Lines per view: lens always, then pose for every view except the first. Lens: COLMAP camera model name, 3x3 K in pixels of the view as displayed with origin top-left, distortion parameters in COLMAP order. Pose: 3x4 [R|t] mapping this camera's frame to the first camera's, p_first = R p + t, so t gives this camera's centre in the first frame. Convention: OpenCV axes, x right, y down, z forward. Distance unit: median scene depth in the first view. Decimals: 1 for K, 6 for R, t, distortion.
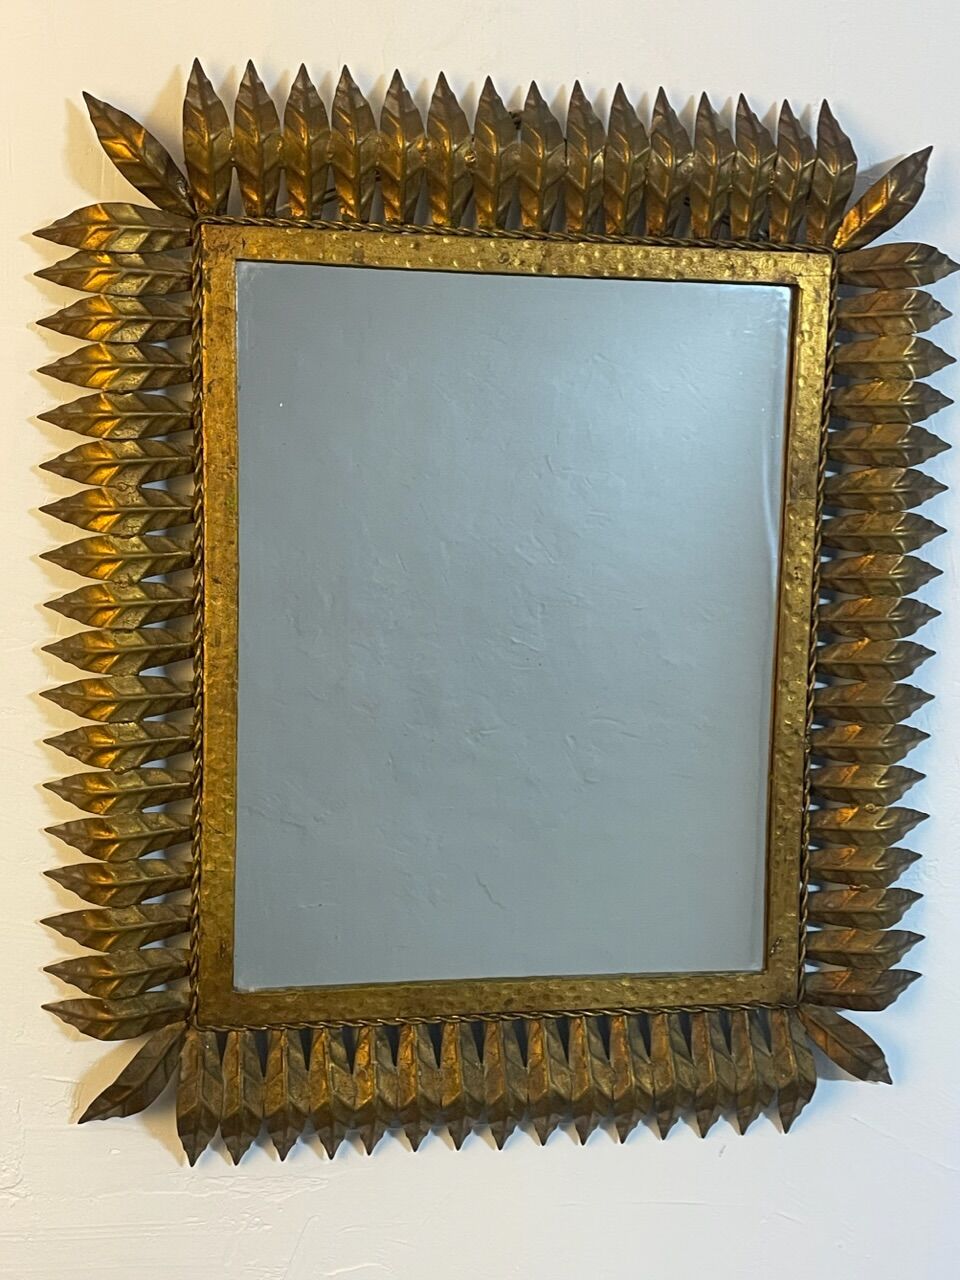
lens RADIAL K [[1561.9, 0, 477.2], [0, 1561.9, 640.6], [0, 0, 1]] dist [0.018143, 0.000000]
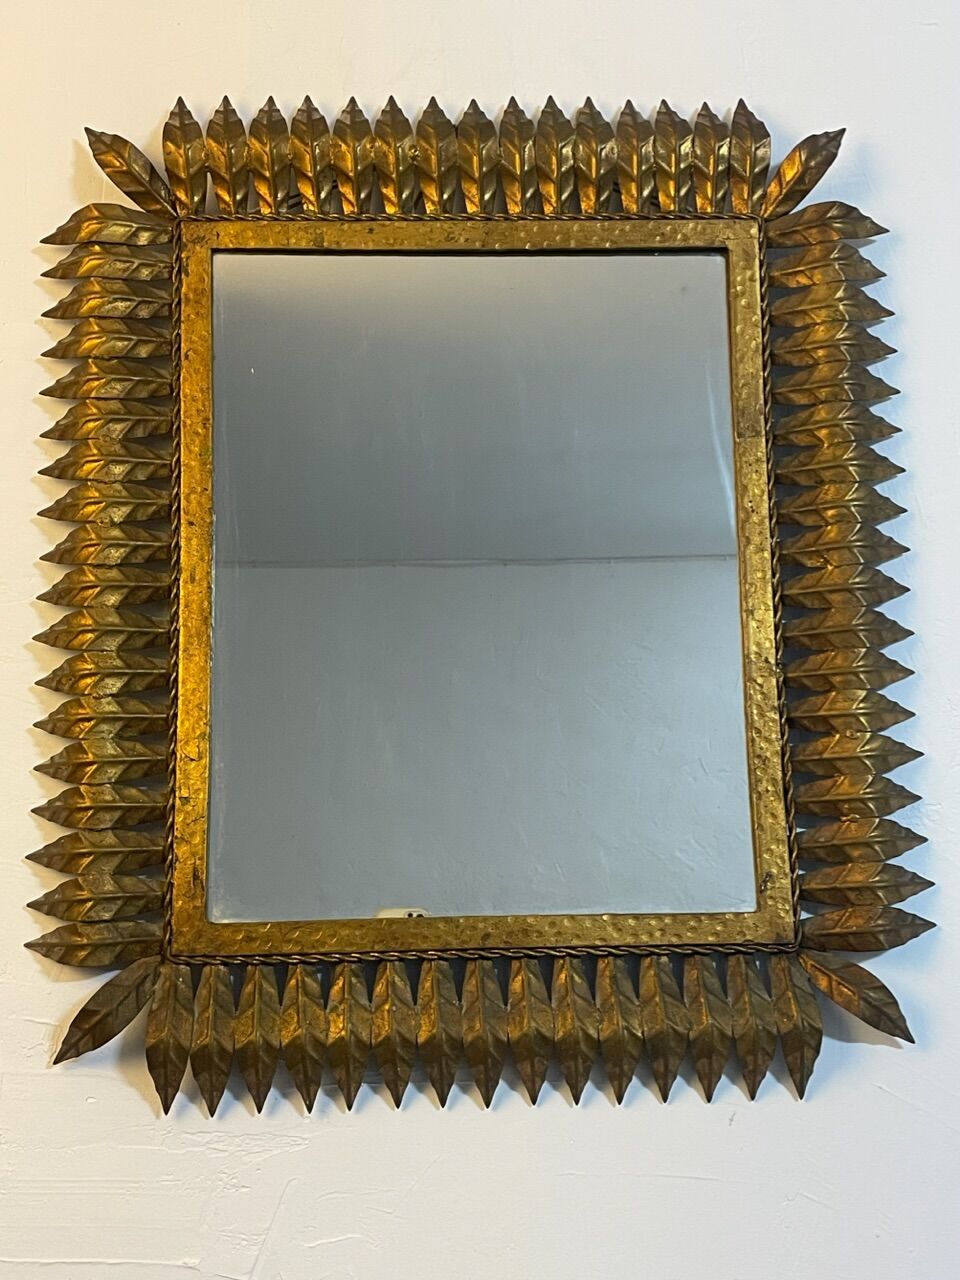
lens RADIAL K [[1561.9, 0, 503.0], [0, 1561.9, 675.6], [0, 0, 1]] dist [0.018143, 0.000000]
pose [[0.989708, -0.065150, -0.127409, 0.170736], [0.027838, 0.960997, -0.275154, 0.352883], [0.140366, 0.268775, 0.952920, 0.025574]]
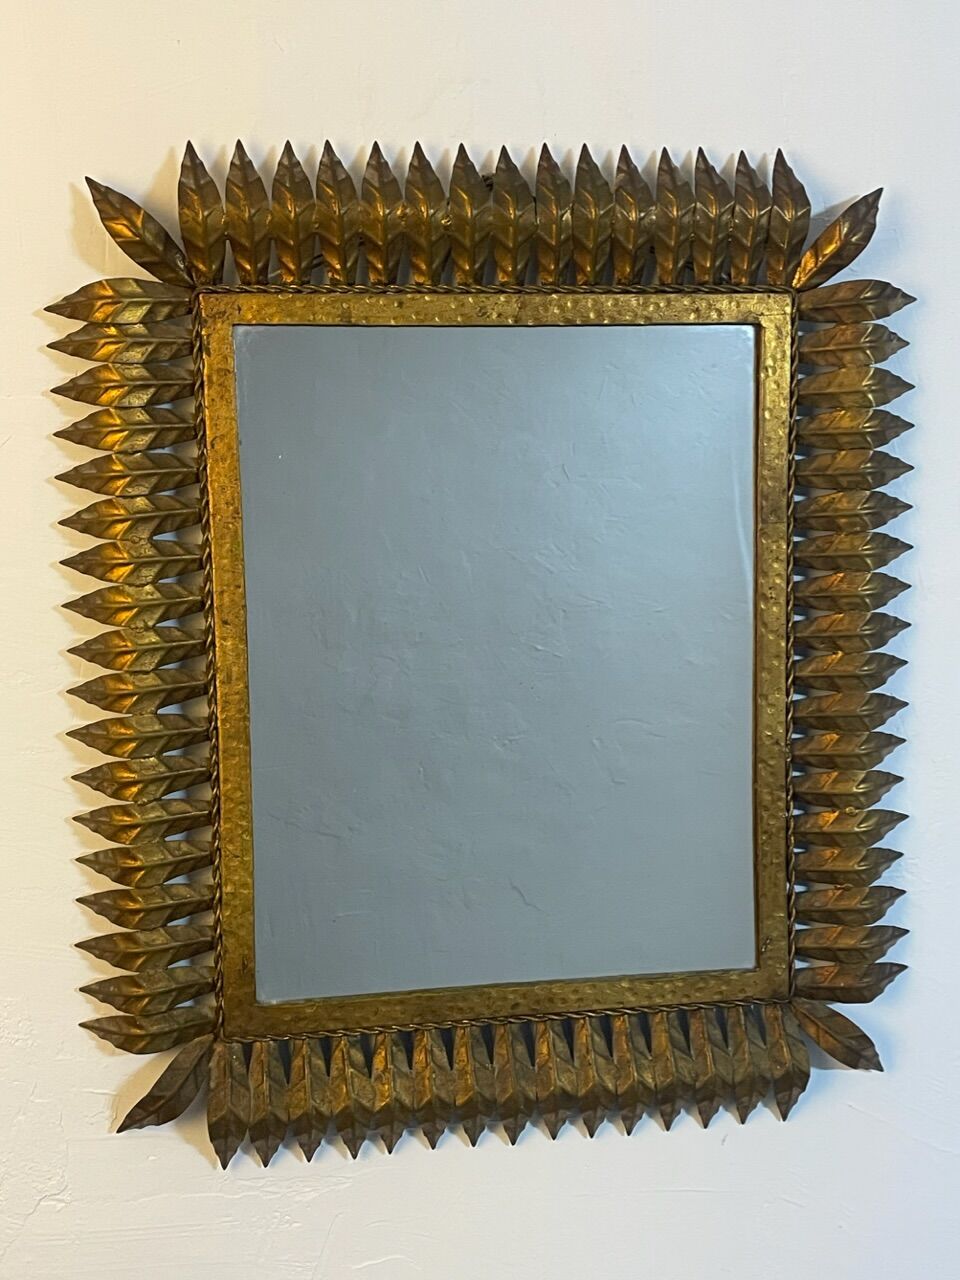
lens RADIAL K [[1561.9, 0, 484.5], [0, 1561.9, 631.7], [0, 0, 1]] dist [0.018143, 0.000000]
pose [[0.999117, -0.037332, -0.019279, 0.030093], [0.037230, 0.999291, -0.005607, -0.018745], [0.019474, 0.004884, 0.999798, -0.068057]]
